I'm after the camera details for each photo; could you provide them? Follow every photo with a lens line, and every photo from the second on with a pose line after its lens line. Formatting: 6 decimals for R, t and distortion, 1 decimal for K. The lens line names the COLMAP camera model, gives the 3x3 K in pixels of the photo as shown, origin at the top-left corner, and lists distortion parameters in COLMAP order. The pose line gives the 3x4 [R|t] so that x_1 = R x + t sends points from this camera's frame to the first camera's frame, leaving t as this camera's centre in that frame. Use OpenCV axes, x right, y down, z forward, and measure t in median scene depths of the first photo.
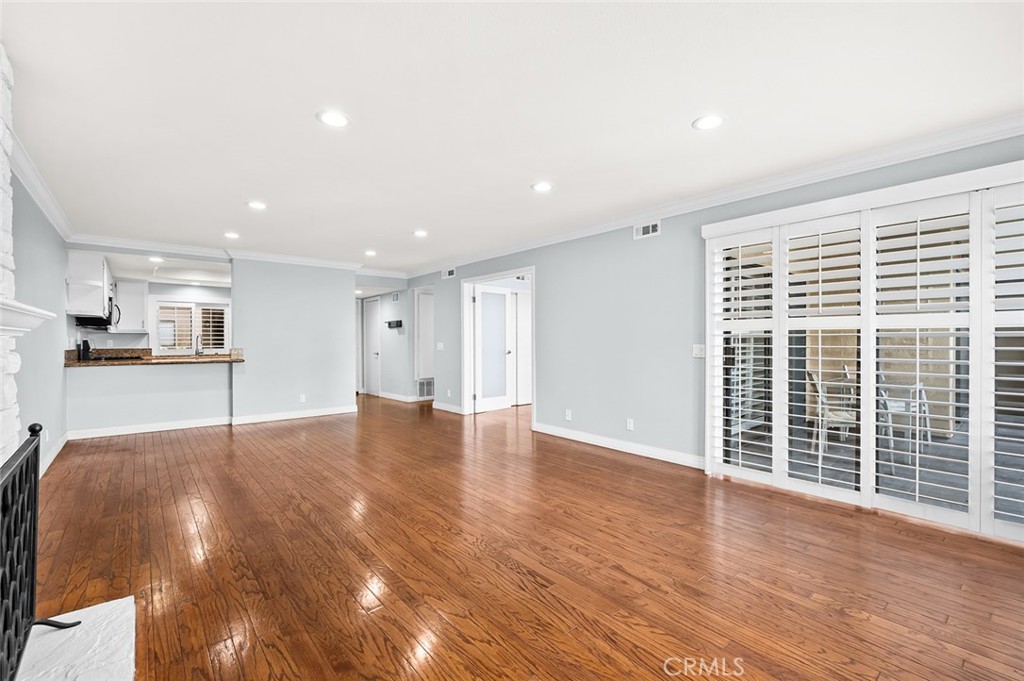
lens RADIAL K [[446.2, 0, 512.0], [0, 446.2, 340.5], [0, 0, 1]] dist [0.001672, 0.000279]
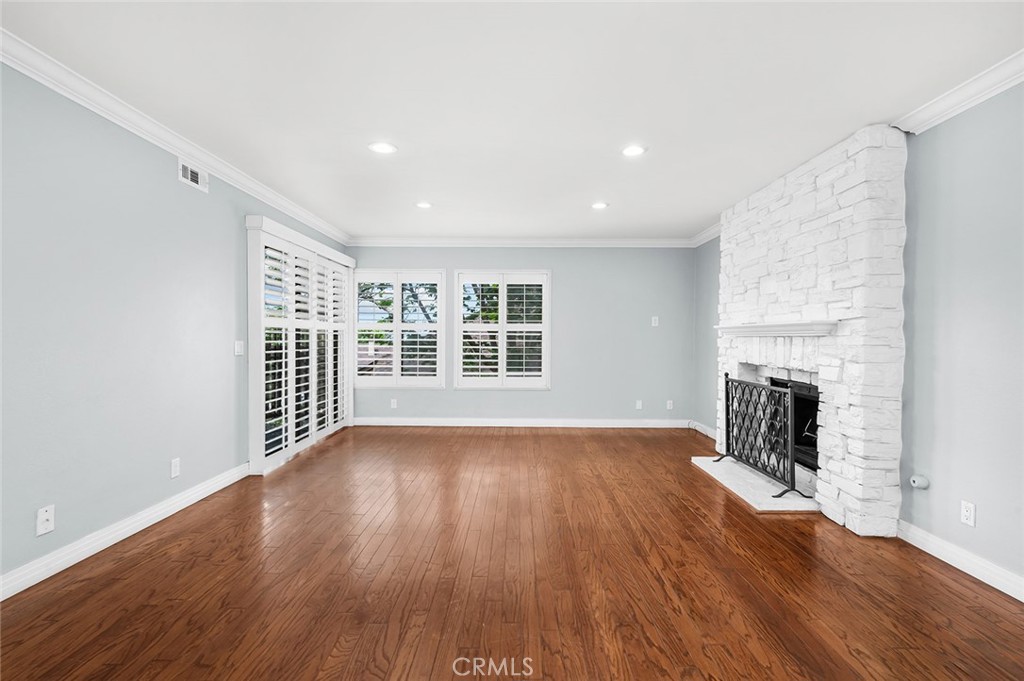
lens RADIAL K [[482.4, 0, 515.8], [0, 482.4, 342.5], [0, 0, 1]] dist [0.001924, 0.000298]
pose [[-0.764658, -0.007795, 0.644390, -0.632325], [-0.003521, 0.999962, 0.007918, 0.002633], [-0.644427, 0.003785, -0.764656, 1.395736]]
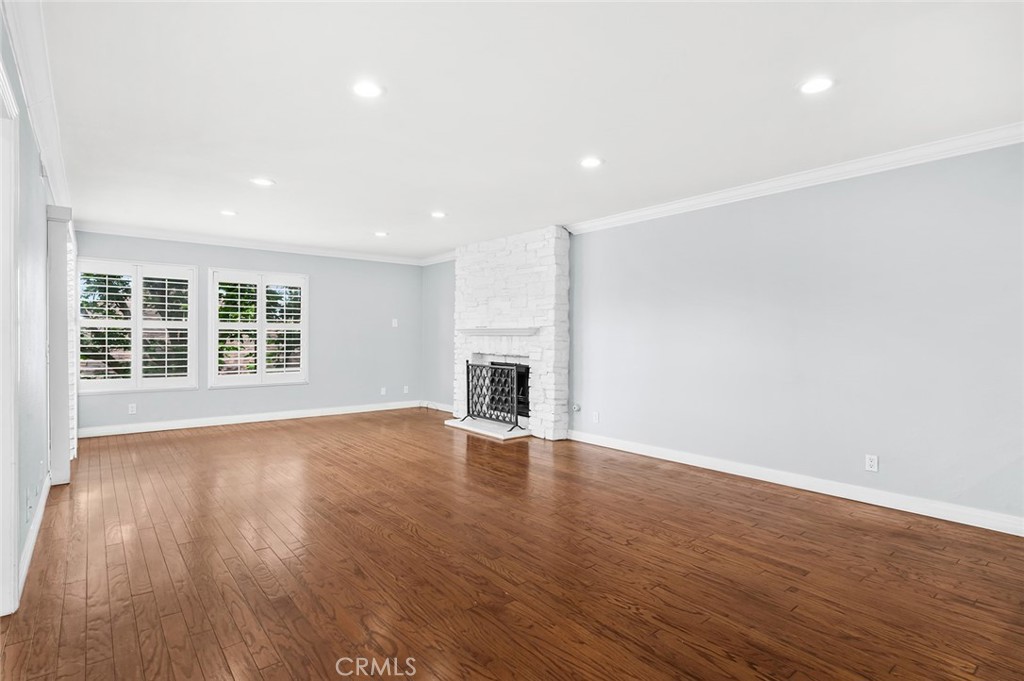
lens RADIAL K [[516.7, 0, 522.1], [0, 516.7, 340.5], [0, 0, 1]] dist [0.001997, 0.000004]
pose [[-0.999973, -0.001550, -0.007234, -0.463360], [-0.001601, 0.999974, 0.007059, 0.000335], [0.007222, 0.007070, -0.999949, 1.982264]]
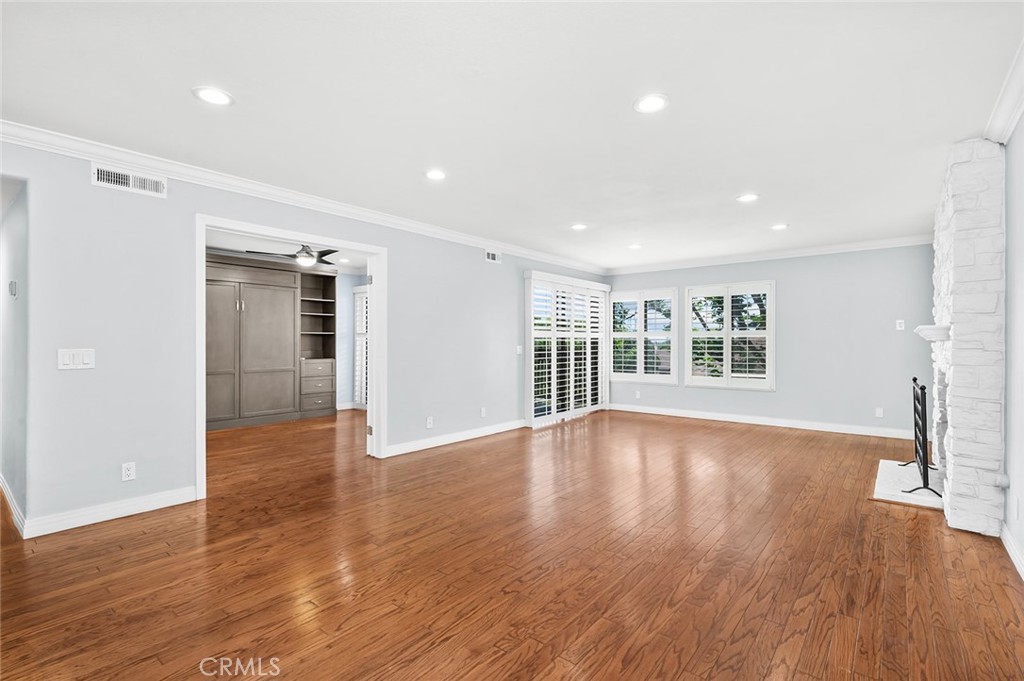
lens RADIAL K [[482.4, 0, 515.8], [0, 482.4, 342.5], [0, 0, 1]] dist [0.001924, 0.000298]
pose [[-0.191217, 0.003474, 0.981542, -1.191341], [0.000701, 0.999994, -0.003403, 0.003096], [-0.981548, 0.000038, -0.191218, 1.338918]]
